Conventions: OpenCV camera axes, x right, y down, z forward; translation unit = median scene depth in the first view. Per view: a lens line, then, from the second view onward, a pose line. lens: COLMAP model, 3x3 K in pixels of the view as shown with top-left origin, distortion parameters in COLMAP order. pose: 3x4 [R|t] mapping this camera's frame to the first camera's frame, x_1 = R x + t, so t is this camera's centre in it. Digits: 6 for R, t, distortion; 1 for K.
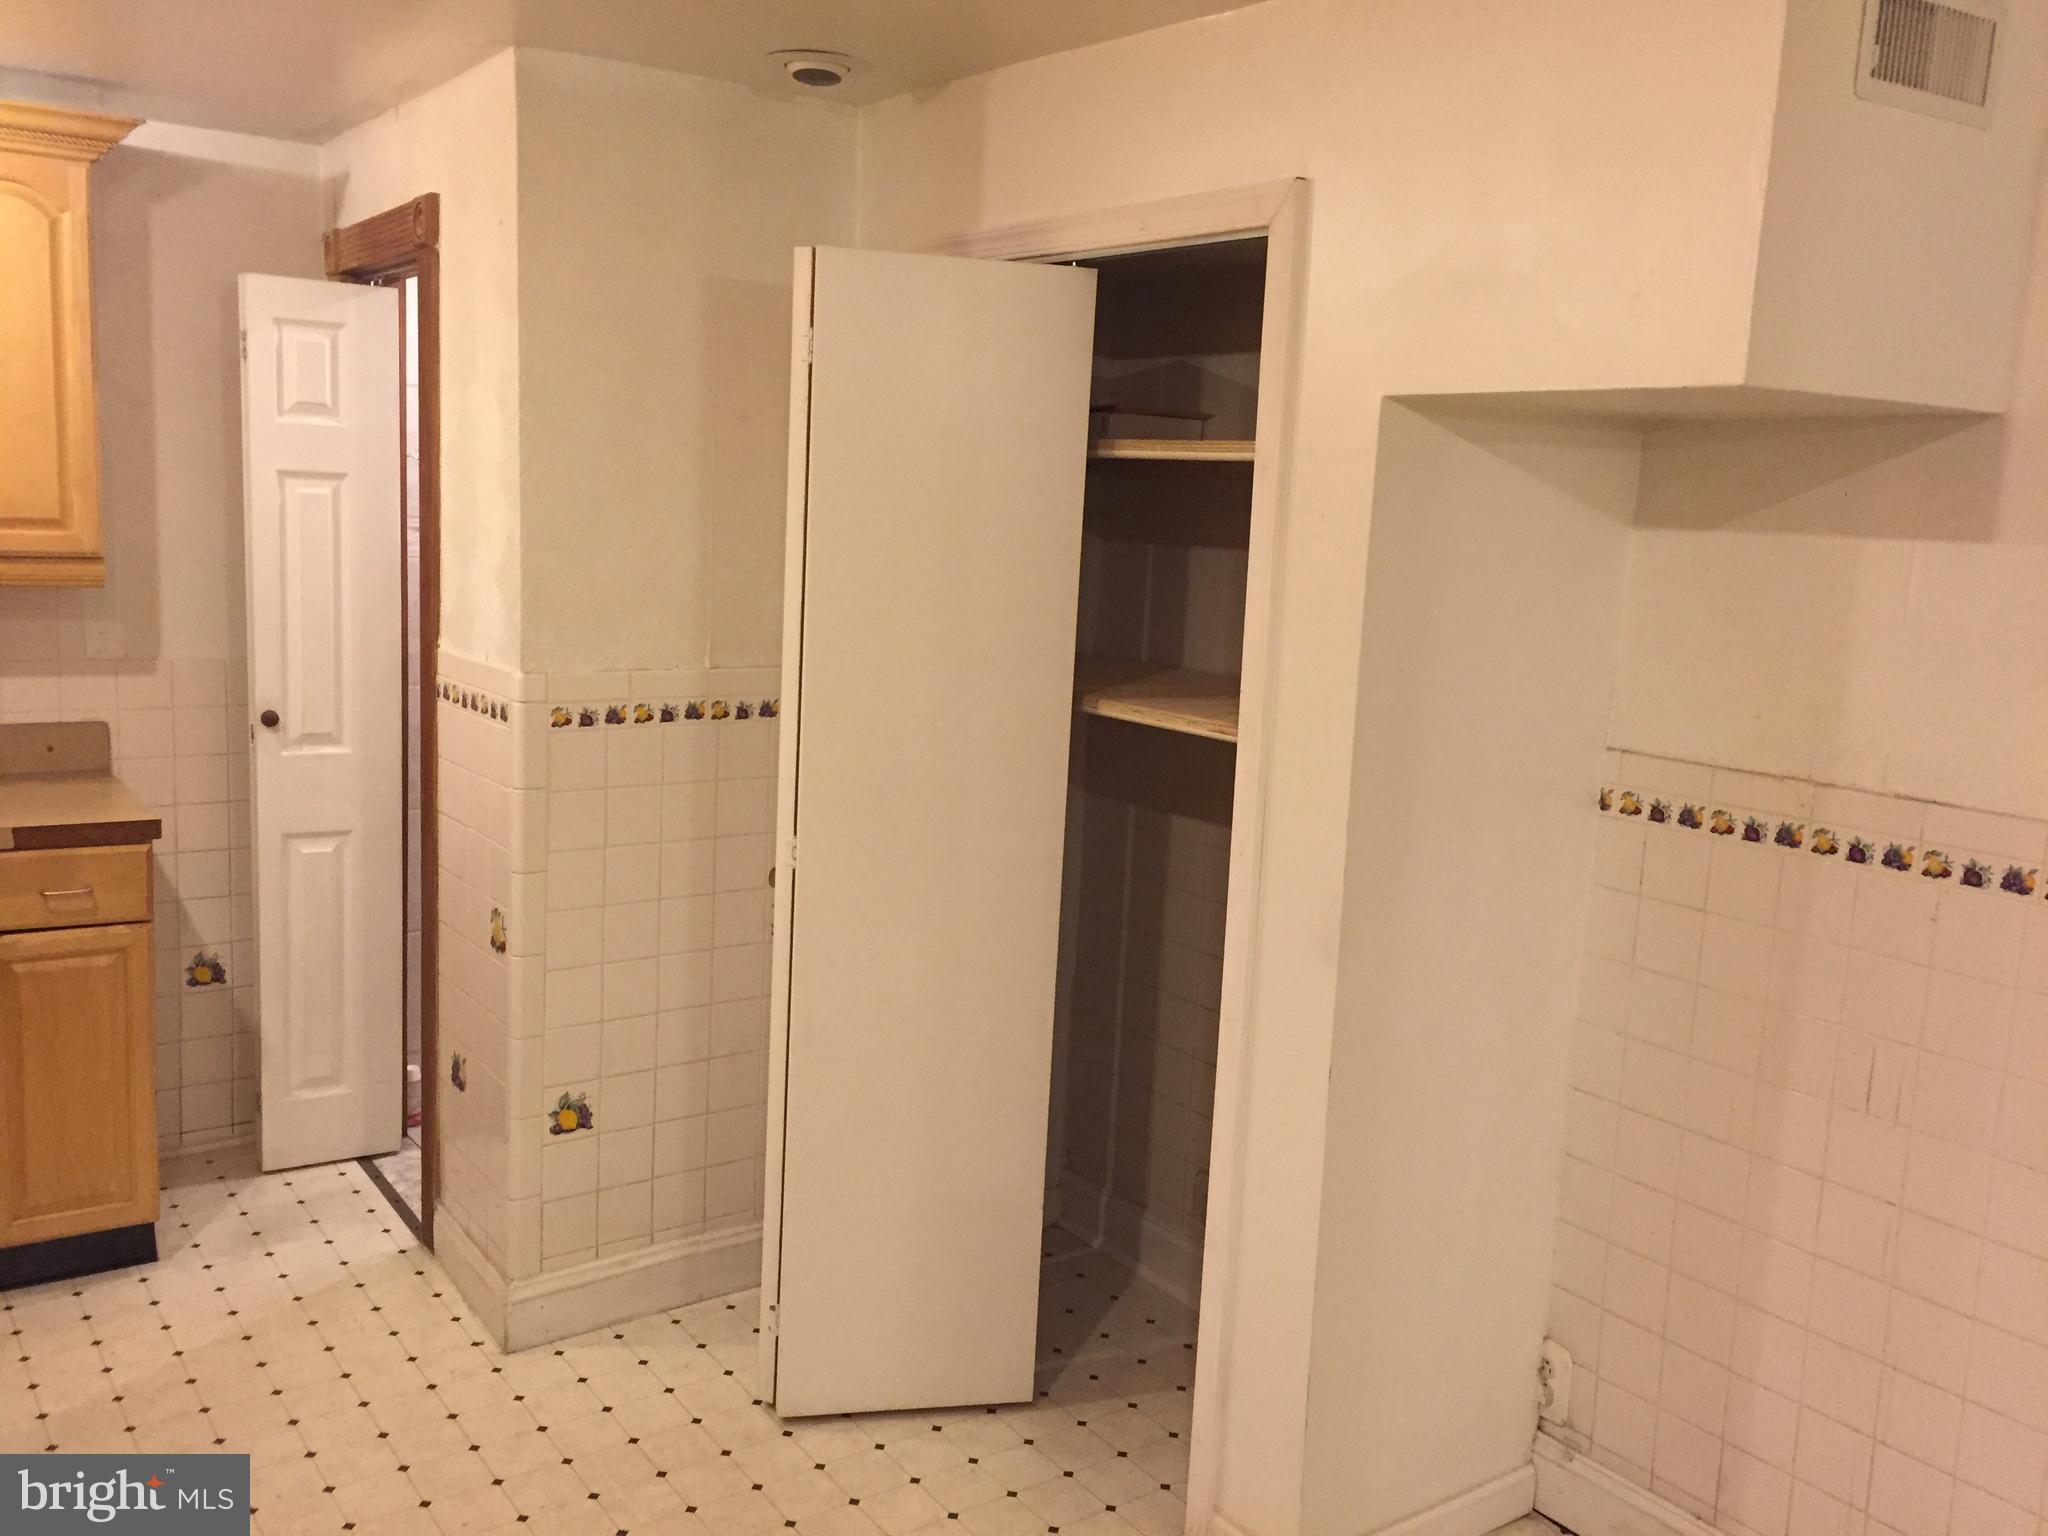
lens RADIAL K [[1765.2, 0, 1032.6], [0, 1765.2, 765.3], [0, 0, 1]] dist [0.072267, -0.064944]
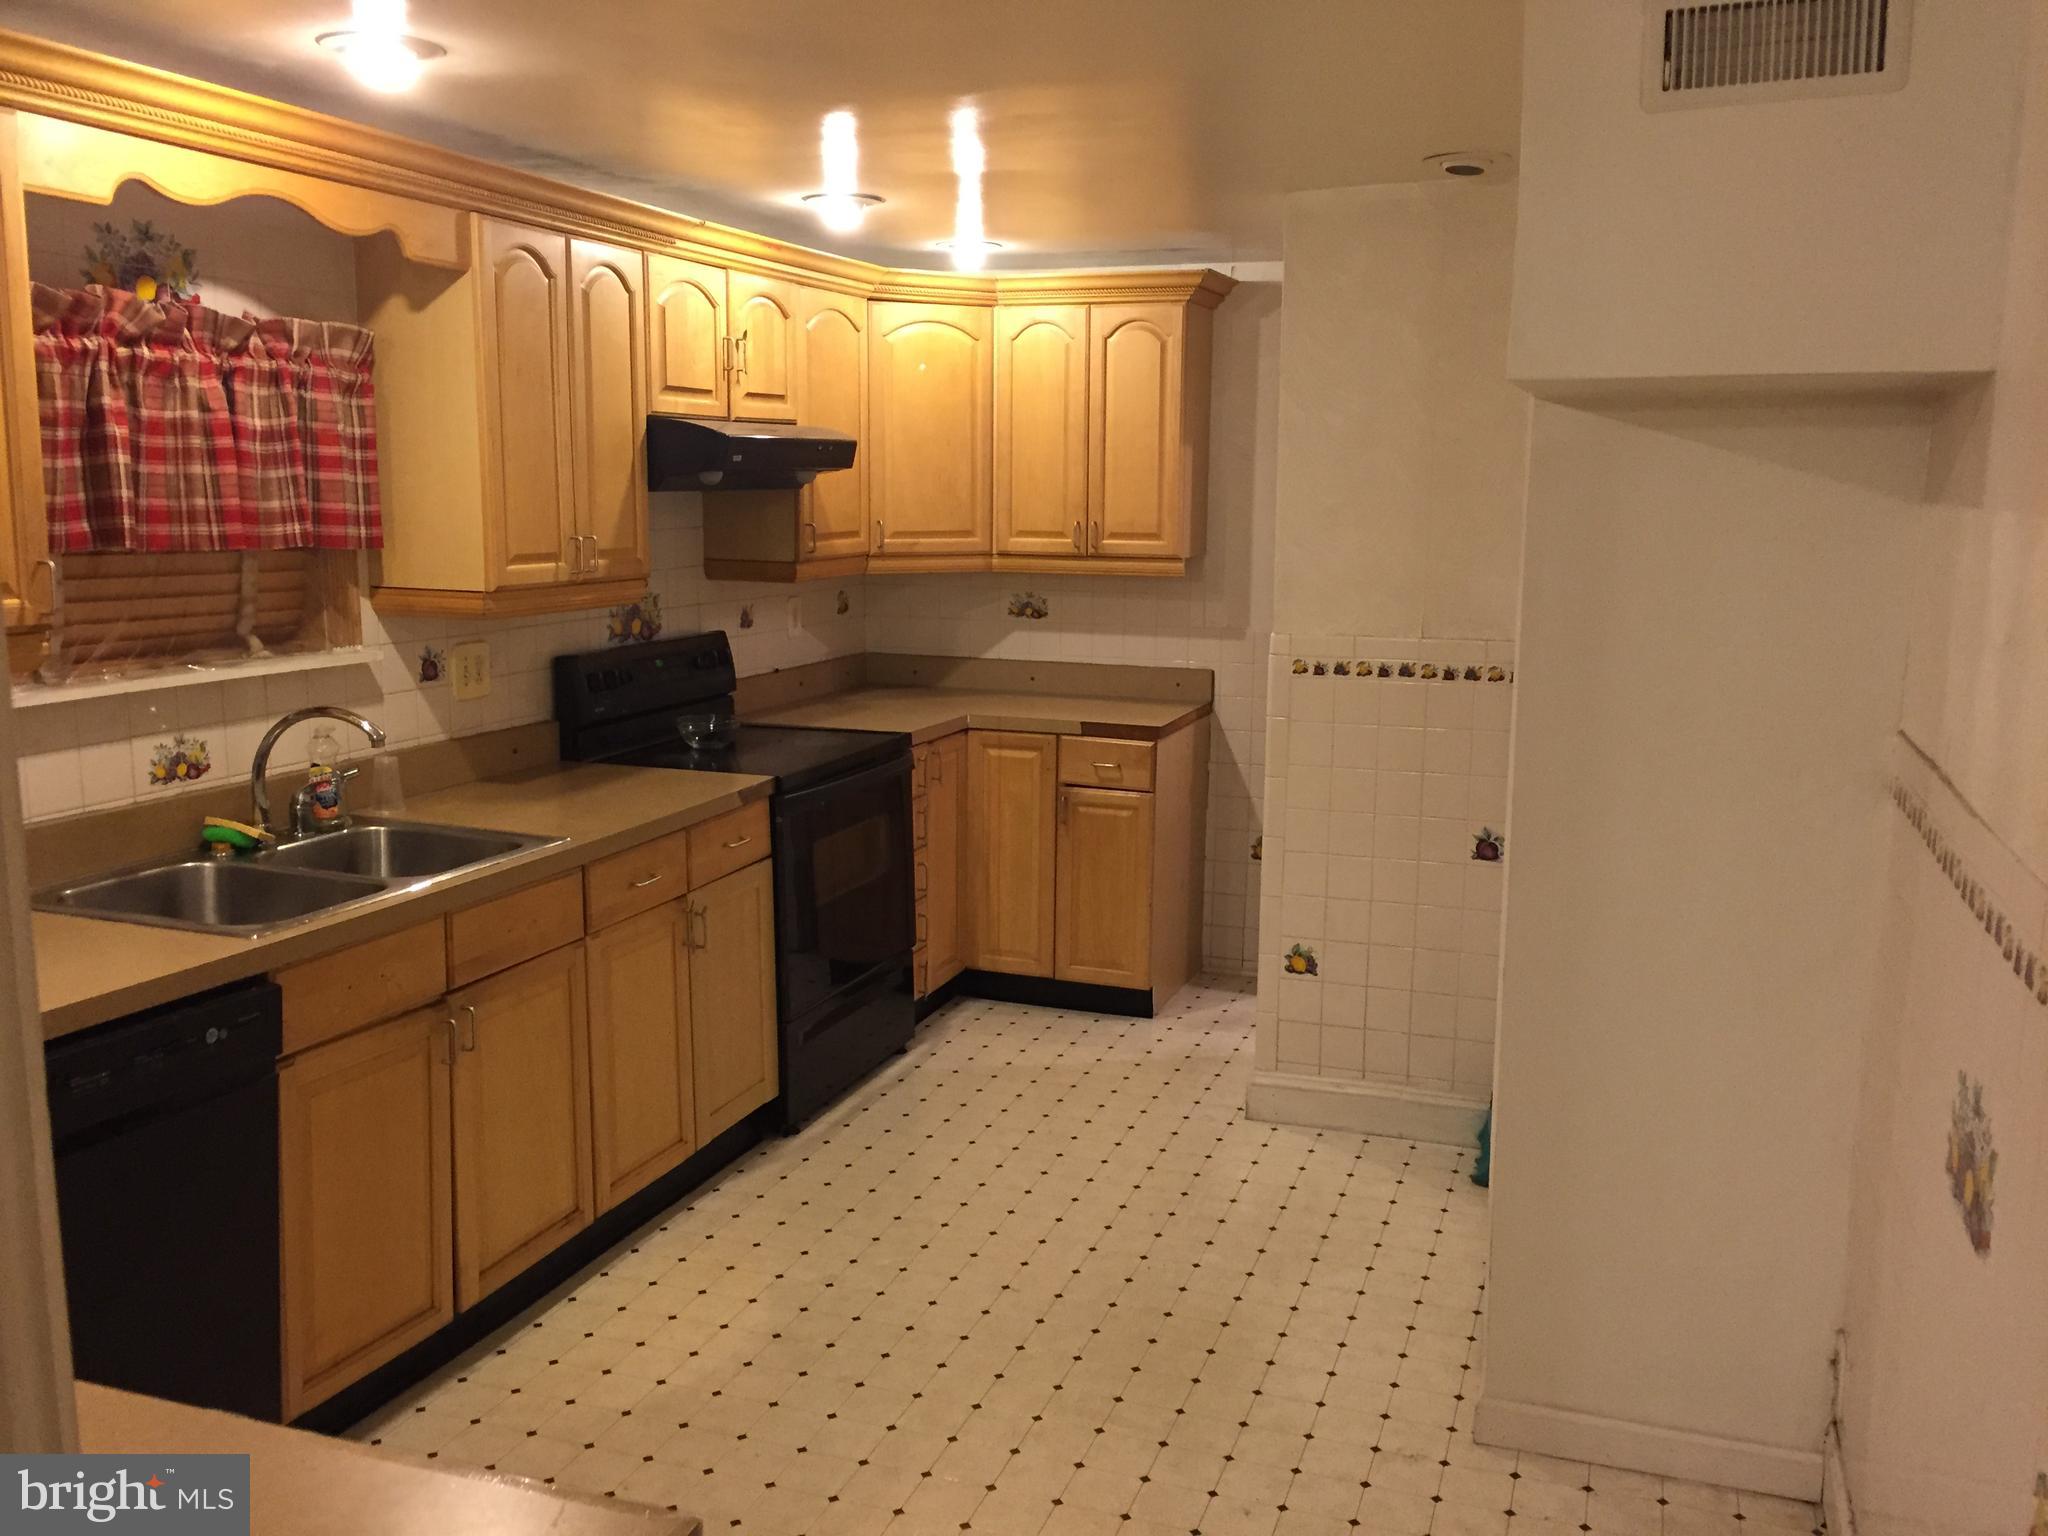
lens RADIAL K [[1765.2, 0, 1034.2], [0, 1765.2, 770.9], [0, 0, 1]] dist [0.072267, -0.064944]
pose [[0.568579, 0.093364, -0.817314, 0.713339], [-0.106871, 0.993502, 0.039144, 0.020478], [0.815657, 0.065091, 0.574862, 0.044523]]
